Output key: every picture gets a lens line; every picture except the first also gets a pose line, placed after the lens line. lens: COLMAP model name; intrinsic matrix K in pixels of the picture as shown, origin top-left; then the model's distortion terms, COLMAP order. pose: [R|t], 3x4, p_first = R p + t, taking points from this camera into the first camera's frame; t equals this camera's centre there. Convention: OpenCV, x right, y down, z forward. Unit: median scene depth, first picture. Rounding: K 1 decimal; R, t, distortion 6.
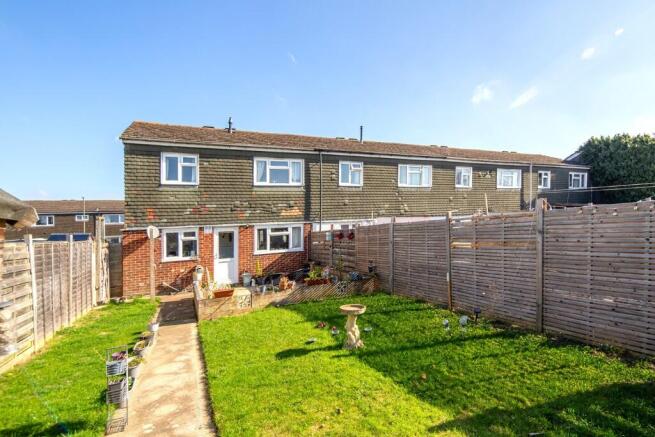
lens RADIAL K [[327.8, 0, 327.5], [0, 327.8, 218.5], [0, 0, 1]] dist [0.001513, 0.000036]
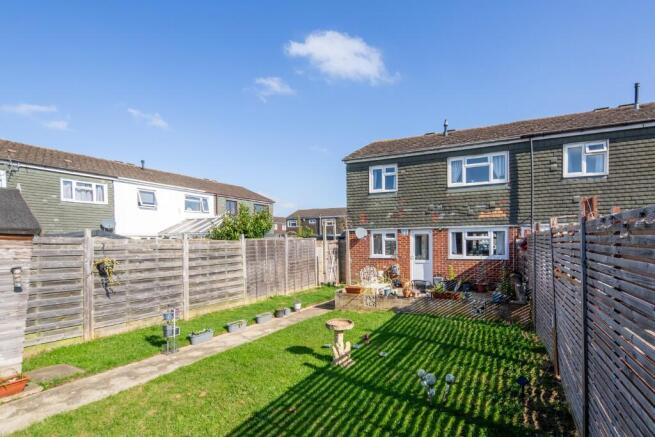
lens RADIAL K [[316.8, 0, 336.1], [0, 316.8, 219.8], [0, 0, 1]] dist [0.002434, -0.000159]
pose [[0.648486, -0.002383, -0.761223, 0.274999], [0.007947, 0.999962, 0.003641, -0.011101], [0.761185, -0.008411, 0.648480, 0.140966]]
